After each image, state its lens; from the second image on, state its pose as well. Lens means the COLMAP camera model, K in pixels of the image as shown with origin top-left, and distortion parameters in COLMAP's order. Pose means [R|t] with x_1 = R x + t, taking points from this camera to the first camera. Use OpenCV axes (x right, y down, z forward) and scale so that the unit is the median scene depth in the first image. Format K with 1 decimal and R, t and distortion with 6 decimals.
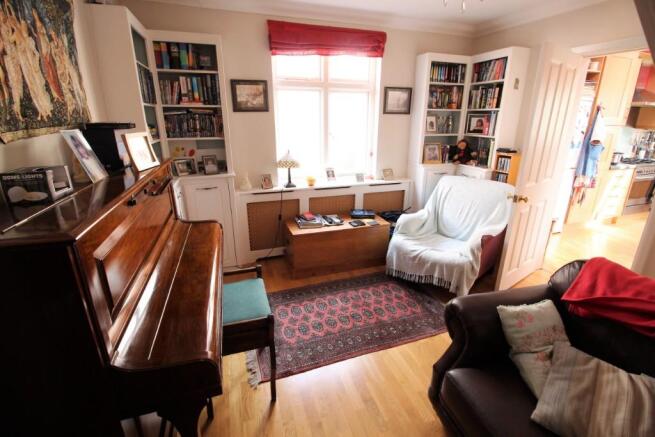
lens RADIAL K [[303.9, 0, 330.6], [0, 303.9, 219.1], [0, 0, 1]] dist [-0.031328, -0.001238]
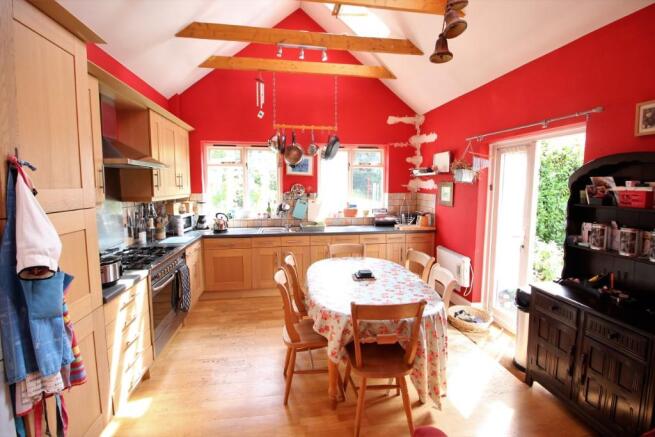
lens RADIAL K [[303.9, 0, 329.1], [0, 303.9, 214.1], [0, 0, 1]] dist [-0.031328, -0.001238]
pose [[0.168802, -0.100306, 0.980533, 0.604111], [0.312438, 0.948951, 0.043288, -0.218141], [-0.934820, 0.299049, 0.191524, 0.584230]]
